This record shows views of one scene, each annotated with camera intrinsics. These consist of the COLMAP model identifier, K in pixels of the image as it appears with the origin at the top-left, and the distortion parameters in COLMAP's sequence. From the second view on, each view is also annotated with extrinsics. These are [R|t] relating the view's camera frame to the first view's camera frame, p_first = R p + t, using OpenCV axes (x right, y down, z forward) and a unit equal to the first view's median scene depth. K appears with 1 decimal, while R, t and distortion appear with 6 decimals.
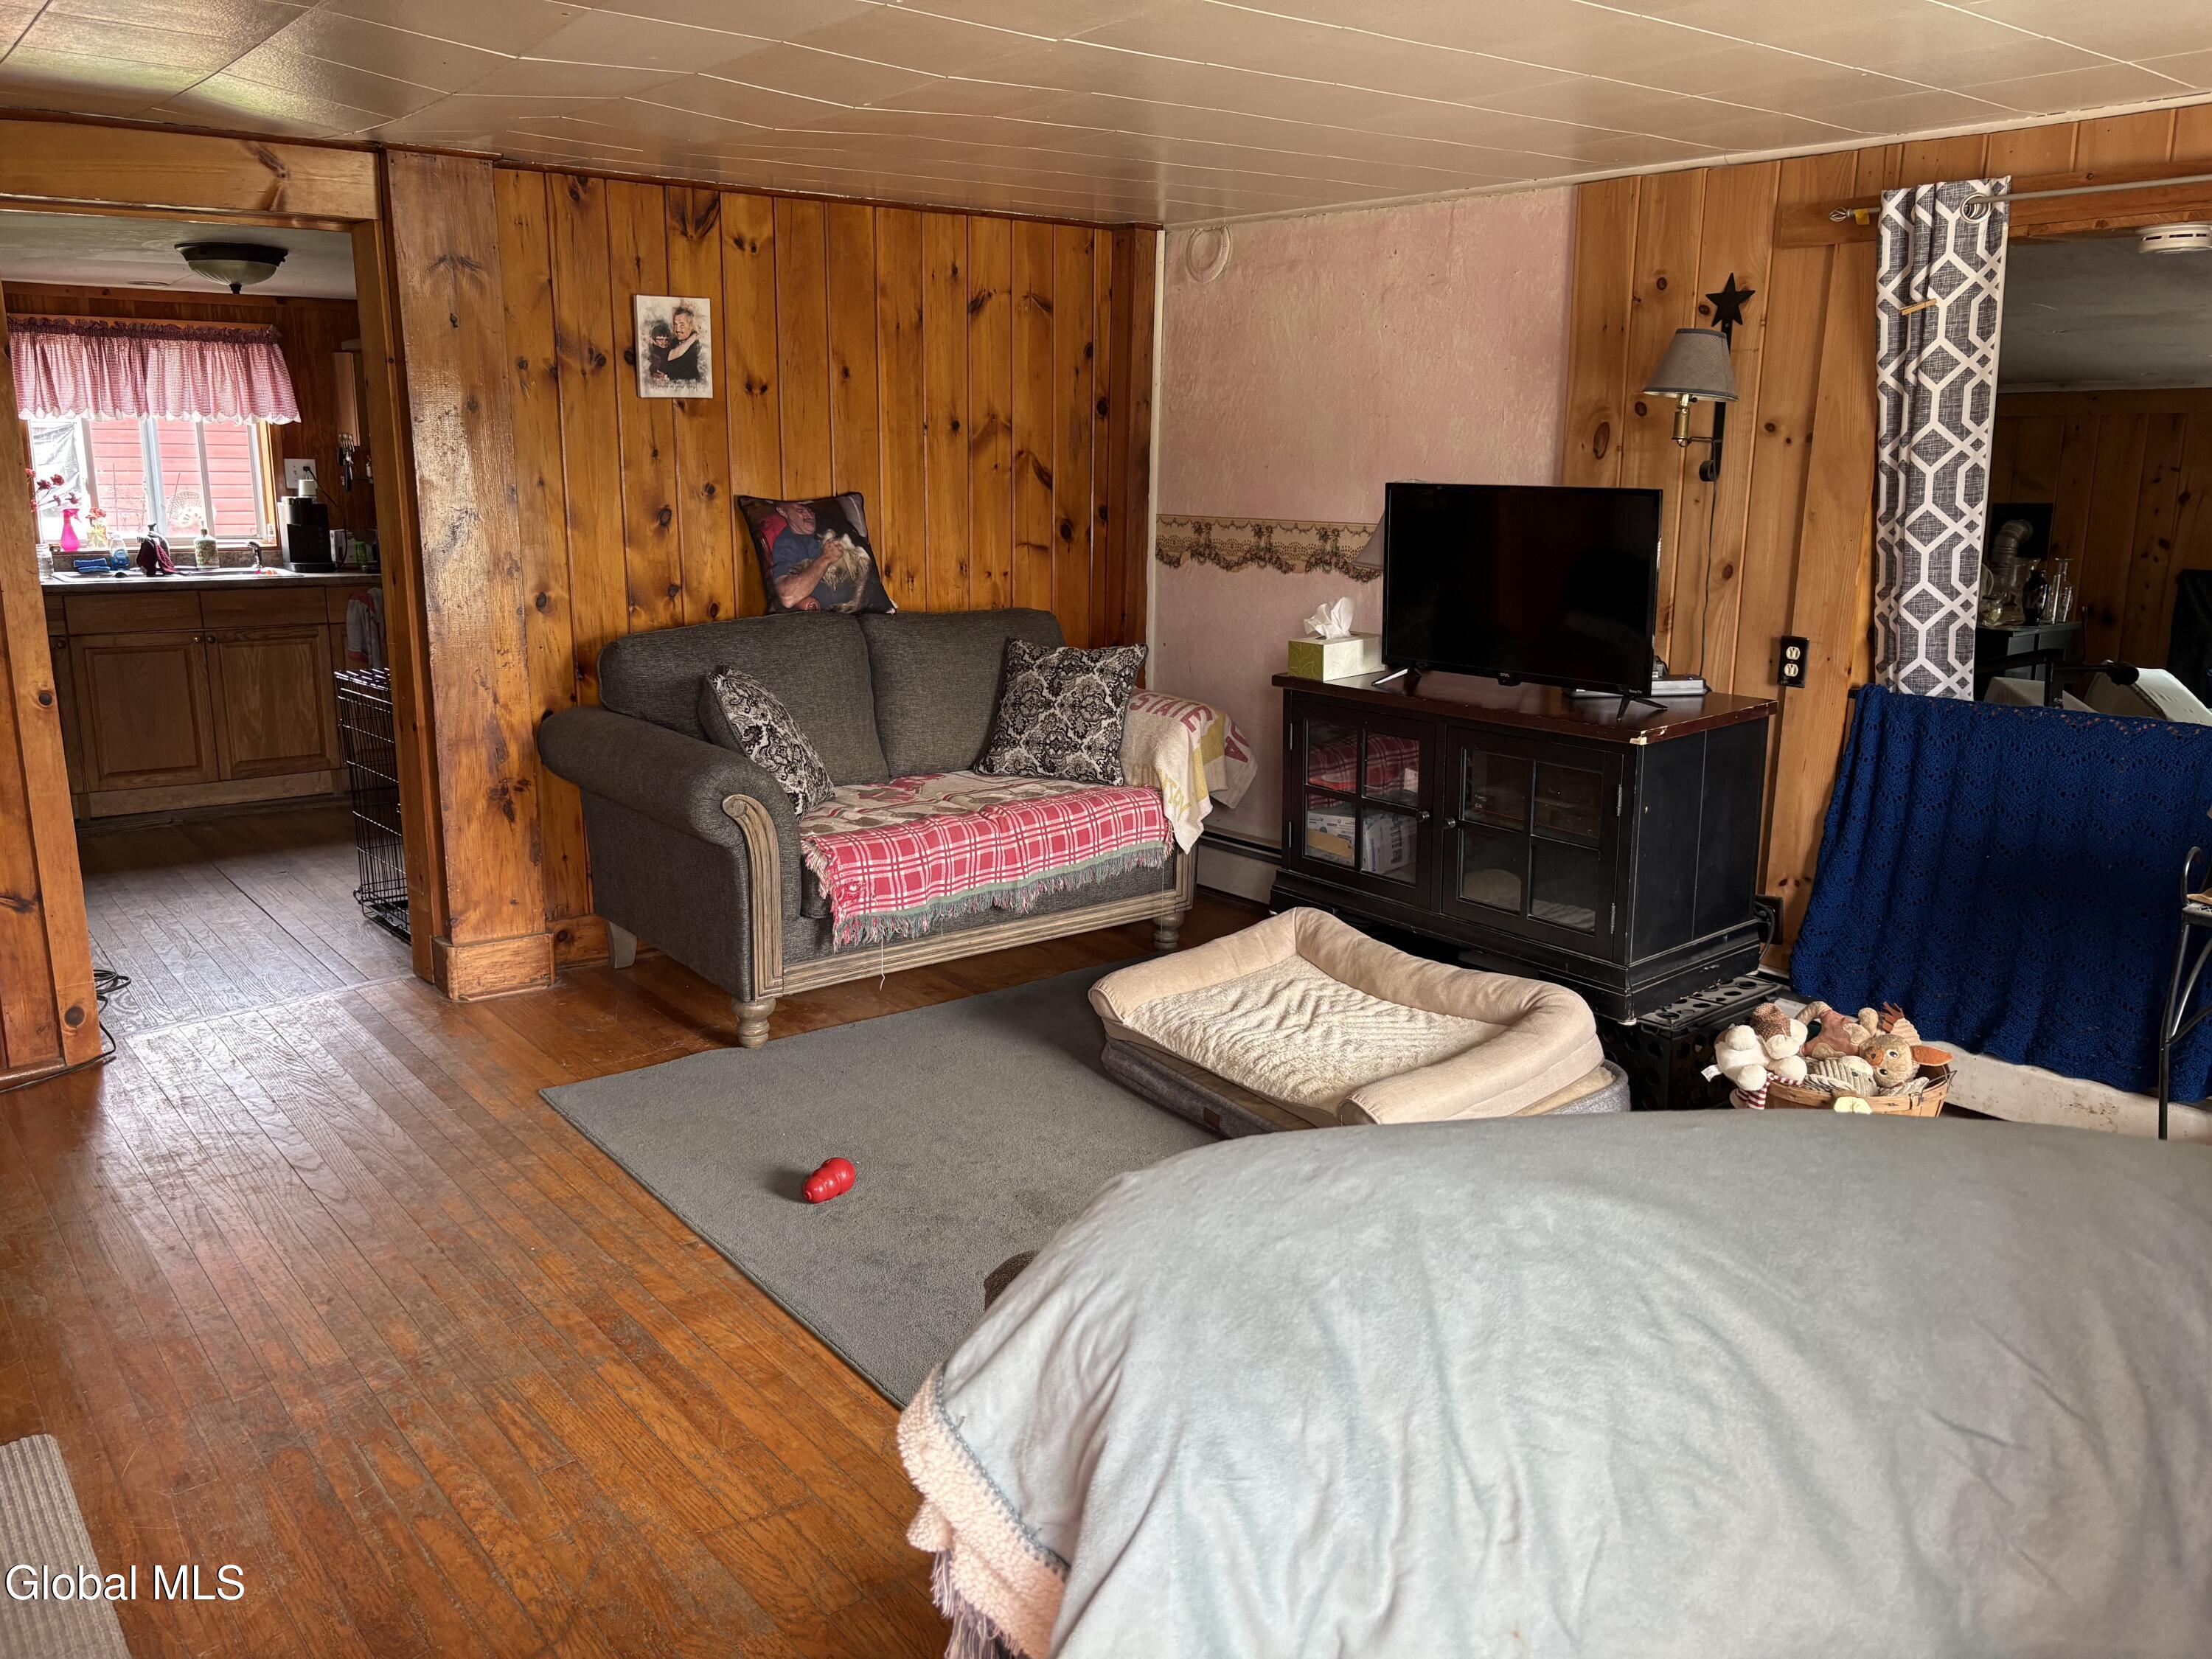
lens RADIAL K [[1666.6, 0, 1106.0], [0, 1666.6, 829.5], [0, 0, 1]] dist [0.076293, -0.092937]
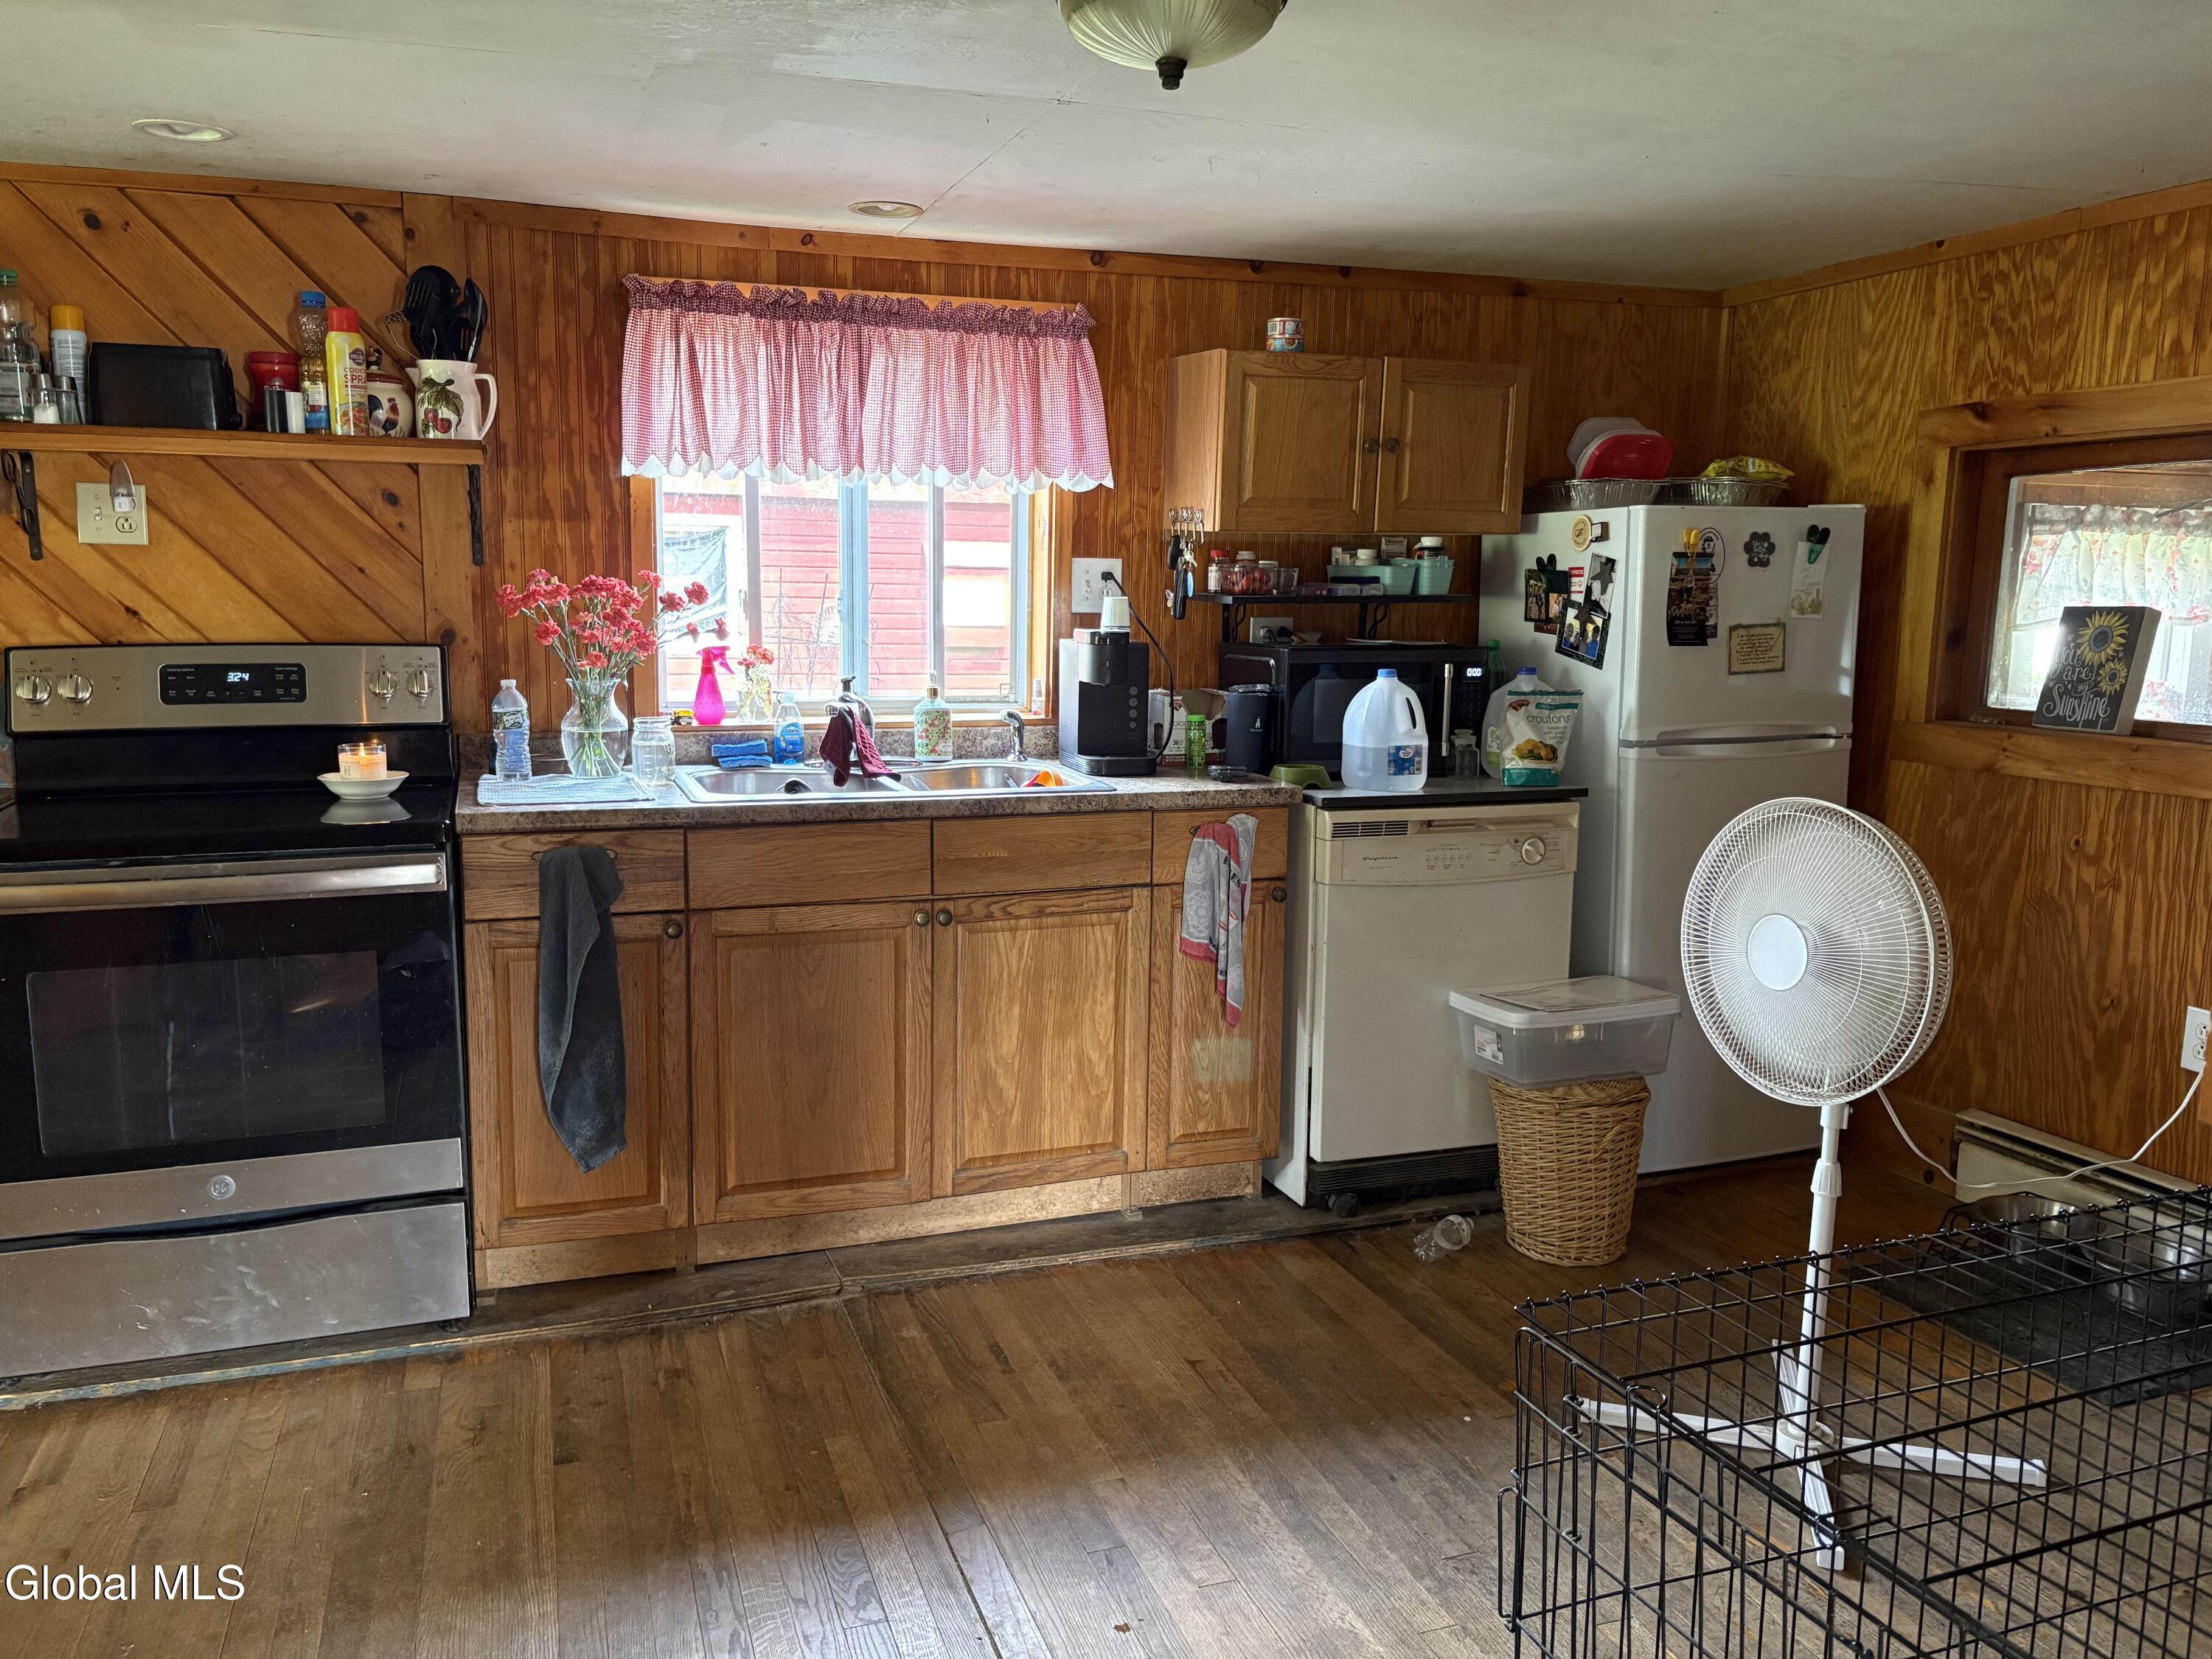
lens RADIAL K [[1666.6, 0, 1106.0], [0, 1666.6, 829.5], [0, 0, 1]] dist [0.076293, -0.092937]
pose [[0.950914, 0.051043, -0.305216, -0.329075], [-0.071964, 0.995738, -0.057683, -0.109987], [0.300971, 0.076816, 0.950535, 0.537541]]
